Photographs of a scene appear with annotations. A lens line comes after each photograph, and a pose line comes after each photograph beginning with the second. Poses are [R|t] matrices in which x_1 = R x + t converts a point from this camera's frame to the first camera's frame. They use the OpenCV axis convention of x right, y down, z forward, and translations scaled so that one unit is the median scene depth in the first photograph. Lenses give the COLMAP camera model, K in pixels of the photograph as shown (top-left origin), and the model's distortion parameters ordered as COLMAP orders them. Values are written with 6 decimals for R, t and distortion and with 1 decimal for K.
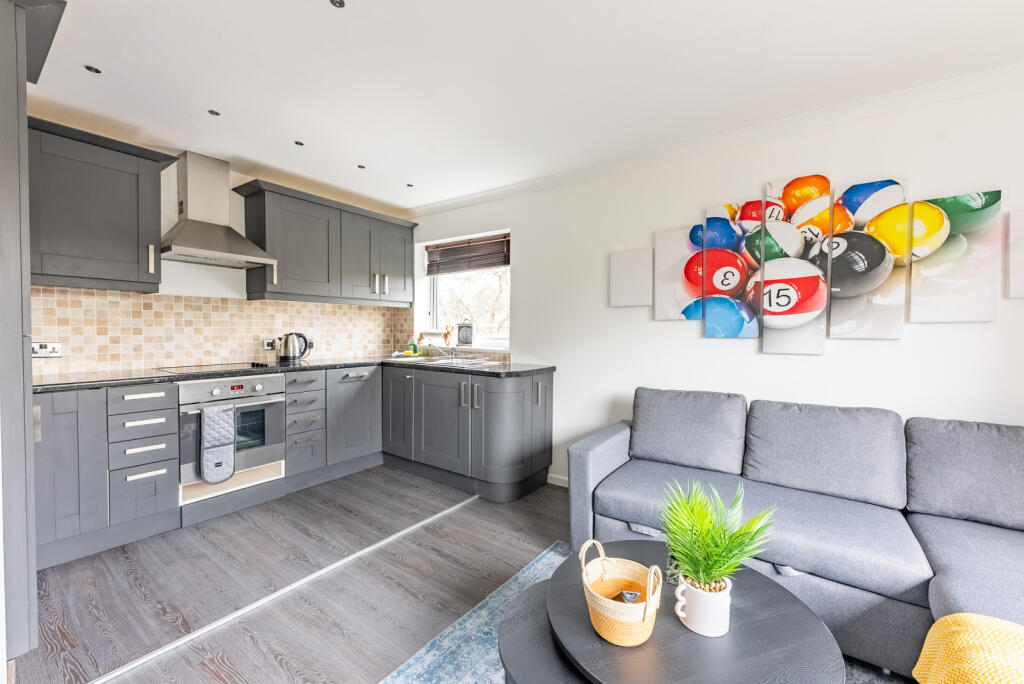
lens RADIAL K [[411.4, 0, 505.7], [0, 411.4, 341.0], [0, 0, 1]] dist [0.011222, -0.000546]
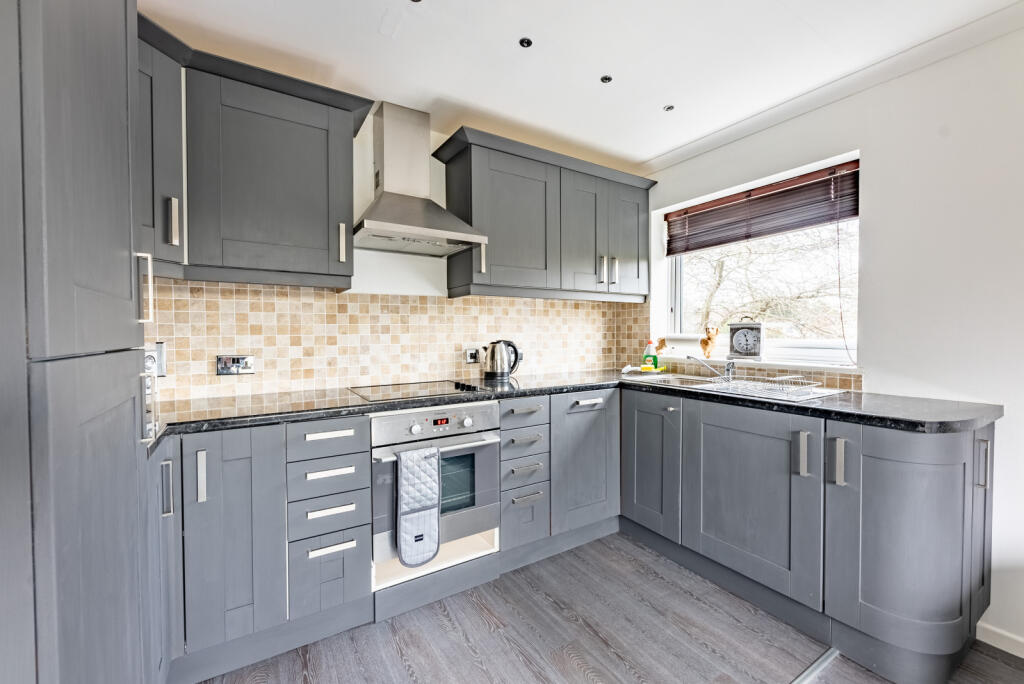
lens RADIAL K [[411.4, 0, 509.4], [0, 411.4, 340.1], [0, 0, 1]] dist [0.011222, -0.000546]
pose [[0.931554, -0.007001, -0.363536, -0.267089], [0.002581, 0.999917, -0.012642, -0.012468], [0.363595, 0.010839, 0.931494, 0.365176]]
